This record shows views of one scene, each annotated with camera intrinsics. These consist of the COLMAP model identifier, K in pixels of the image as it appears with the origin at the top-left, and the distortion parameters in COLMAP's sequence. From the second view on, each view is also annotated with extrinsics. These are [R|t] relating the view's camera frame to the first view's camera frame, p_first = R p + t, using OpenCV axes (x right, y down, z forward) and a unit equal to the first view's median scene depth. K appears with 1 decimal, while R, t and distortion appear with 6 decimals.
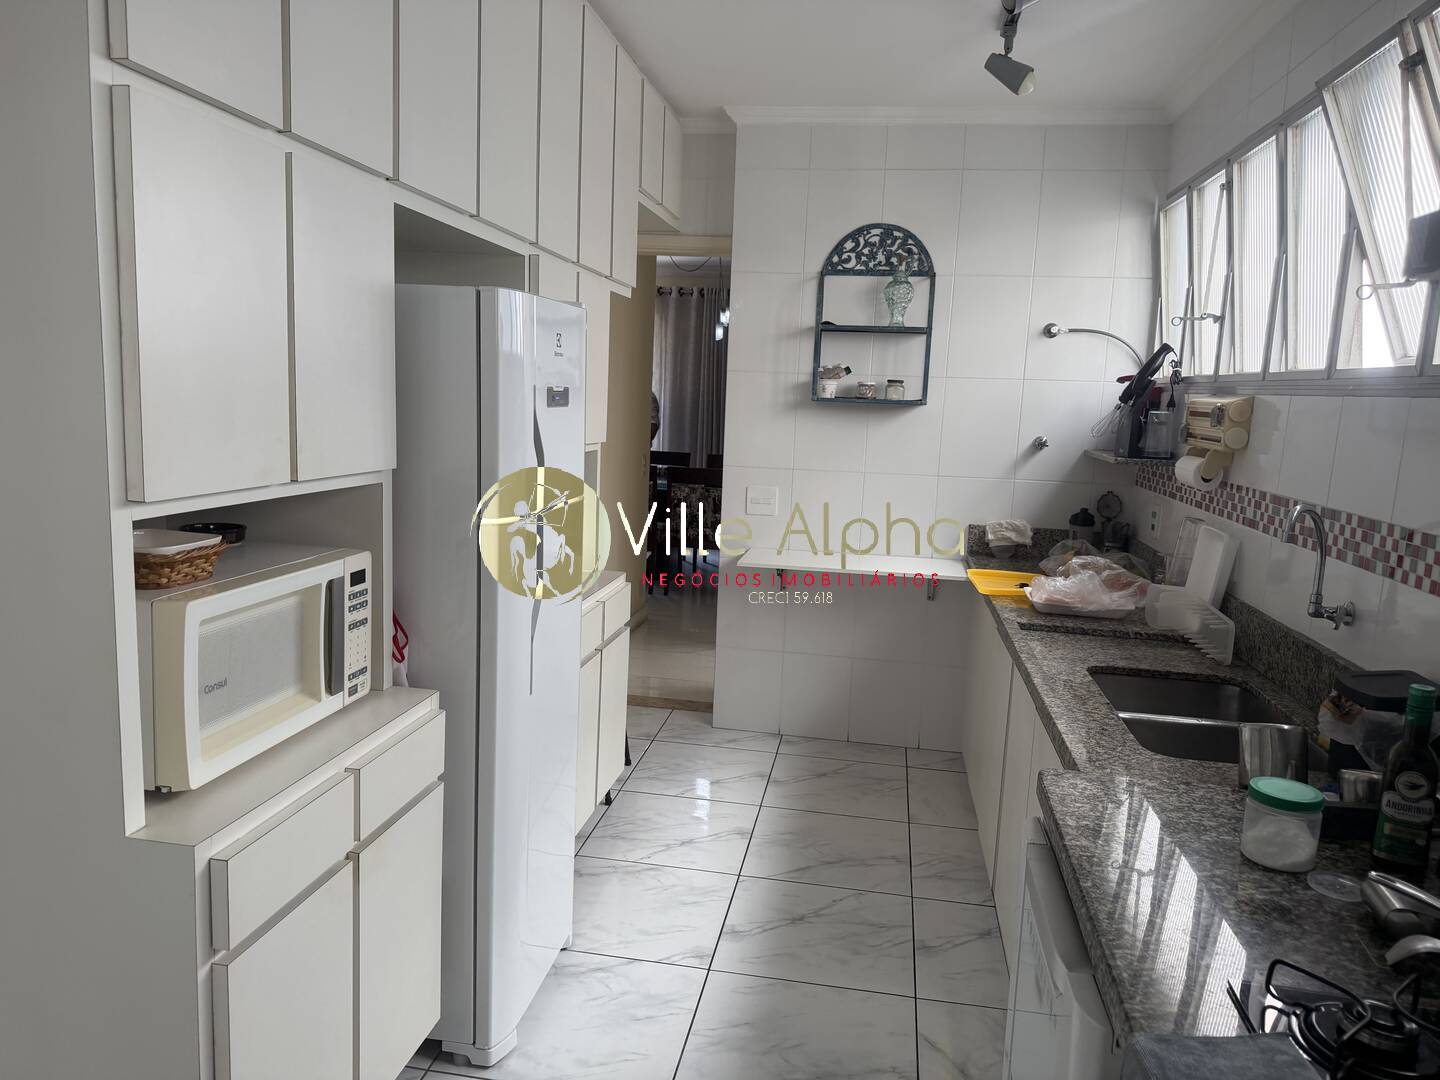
lens RADIAL K [[991.1, 0, 724.2], [0, 991.1, 546.9], [0, 0, 1]] dist [0.093729, -0.183415]
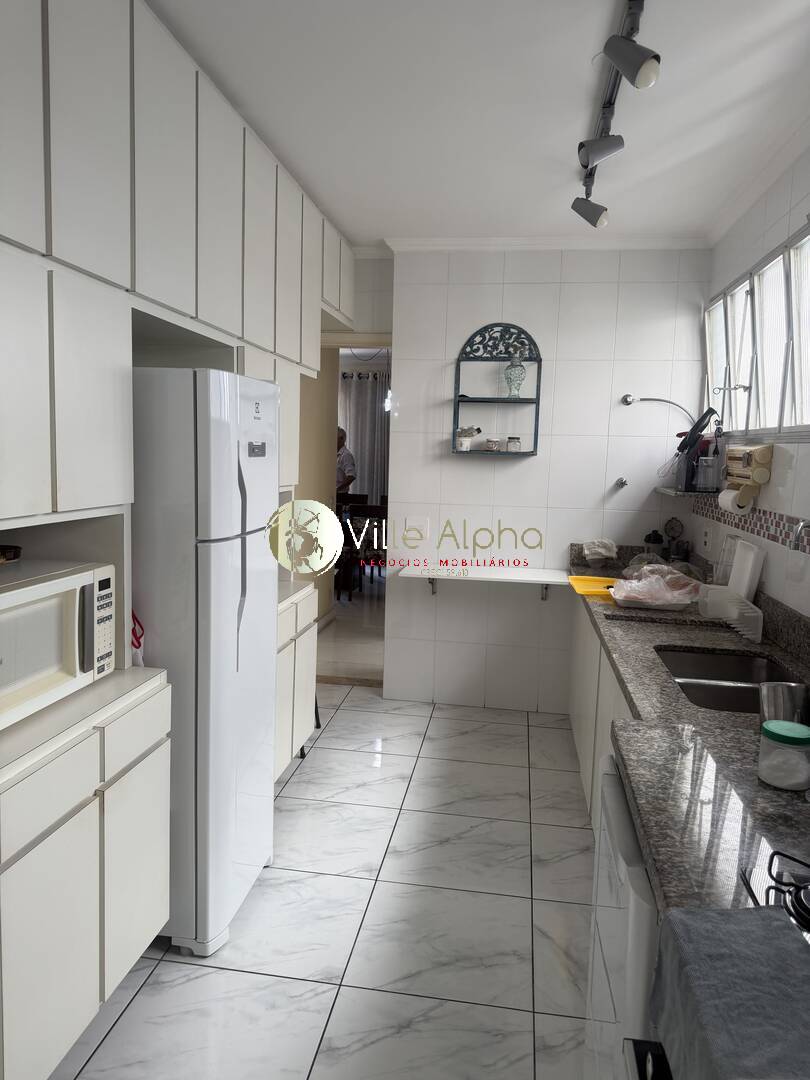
lens RADIAL K [[743.3, 0, 406.9], [0, 743.3, 540.5], [0, 0, 1]] dist [0.093729, -0.183415]
pose [[0.999841, -0.012978, 0.012197, 0.016672], [0.013394, 0.999310, -0.034634, 0.007629], [-0.011739, 0.034792, 0.999326, -0.007162]]
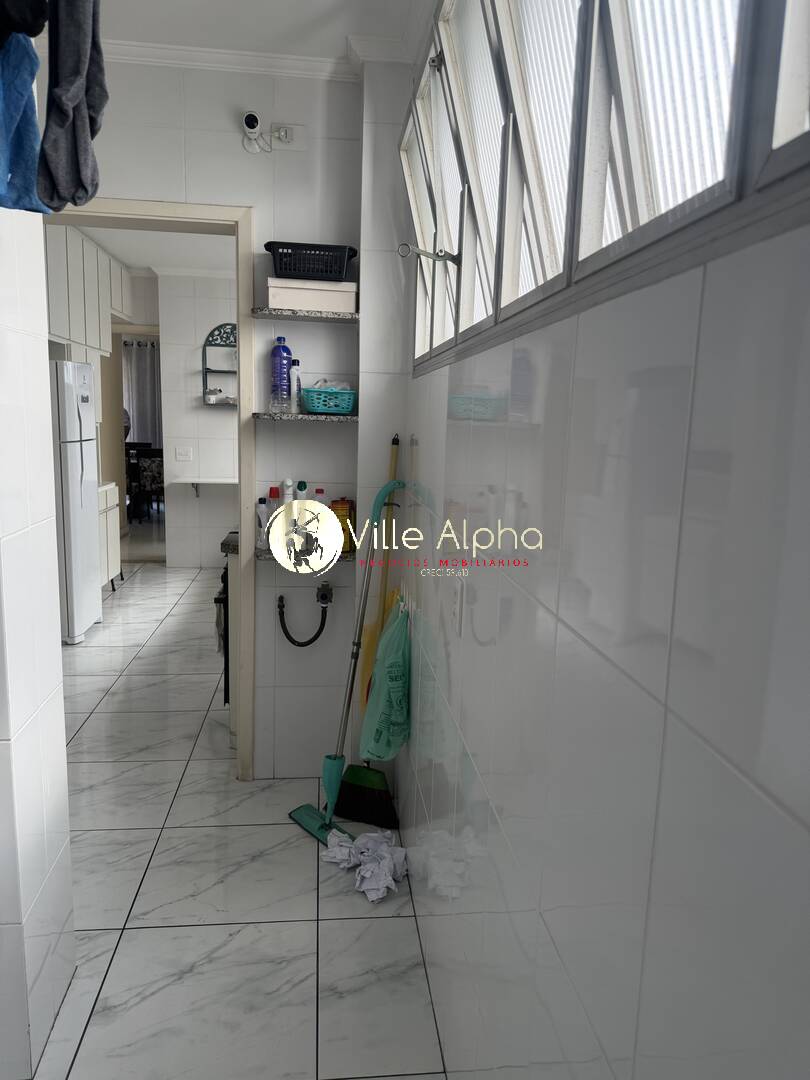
lens RADIAL K [[743.3, 0, 406.9], [0, 743.3, 540.5], [0, 0, 1]] dist [0.093729, -0.183415]
pose [[0.960199, -0.058789, 0.273060, 0.068506], [0.054192, 0.998234, 0.024354, 0.173298], [-0.274010, -0.008587, 0.961689, -0.907806]]
